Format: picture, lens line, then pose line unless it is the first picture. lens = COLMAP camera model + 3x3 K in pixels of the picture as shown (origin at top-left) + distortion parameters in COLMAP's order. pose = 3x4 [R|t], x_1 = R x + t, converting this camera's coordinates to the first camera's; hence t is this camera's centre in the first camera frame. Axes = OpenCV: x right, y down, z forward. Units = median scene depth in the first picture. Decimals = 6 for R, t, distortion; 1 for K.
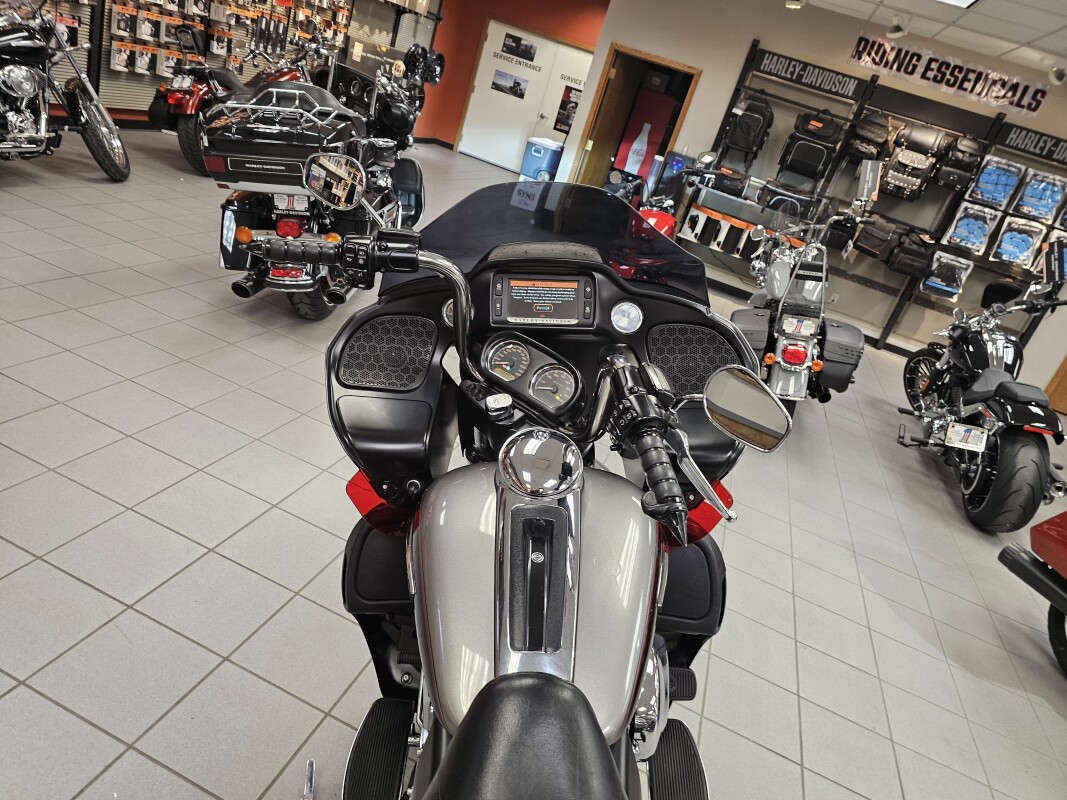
lens RADIAL K [[727.3, 0, 520.7], [0, 727.3, 382.0], [0, 0, 1]] dist [0.043313, -0.037751]
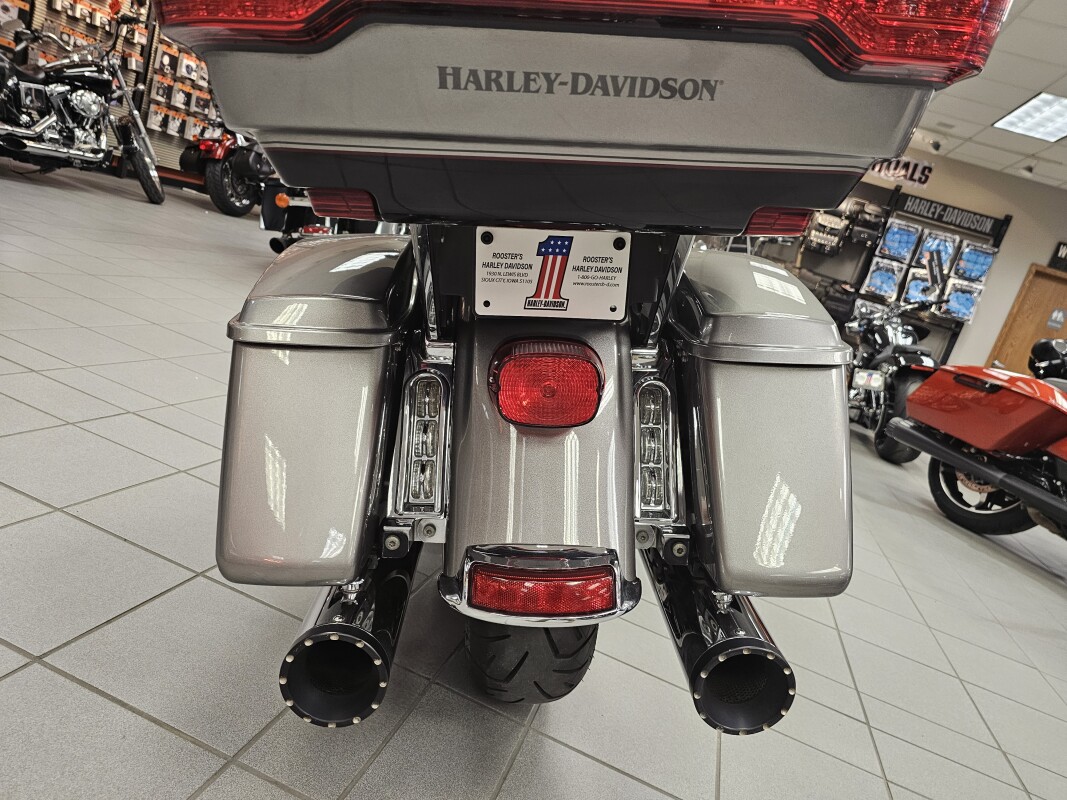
lens RADIAL K [[727.6, 0, 544.1], [0, 727.6, 406.9], [0, 0, 1]] dist [0.043600, -0.042591]
pose [[0.997807, -0.006535, 0.065871, -0.010781], [0.016763, 0.987624, -0.155940, 0.173150], [-0.064037, 0.156702, 0.985568, -0.096998]]
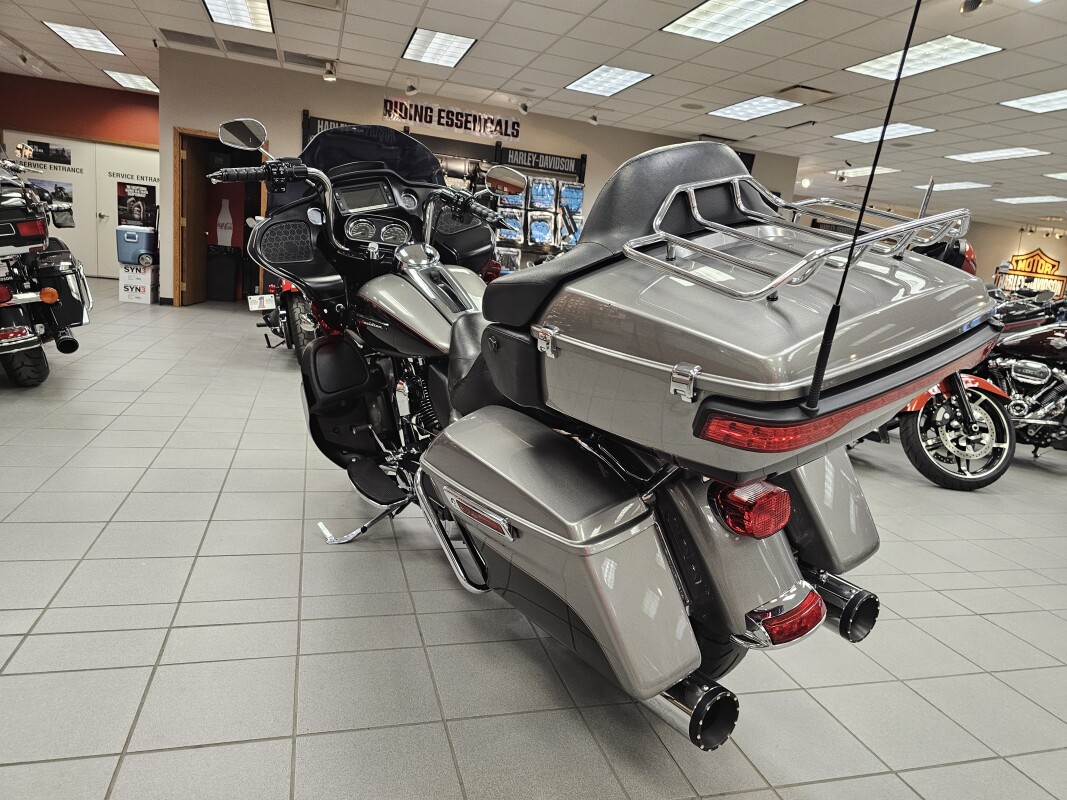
lens RADIAL K [[727.6, 0, 544.1], [0, 727.6, 406.9], [0, 0, 1]] dist [0.043600, -0.042591]
pose [[0.794865, -0.315199, 0.518497, -0.147047], [0.355909, 0.934254, 0.022326, 0.099815], [-0.491444, 0.166792, 0.854788, -0.132872]]
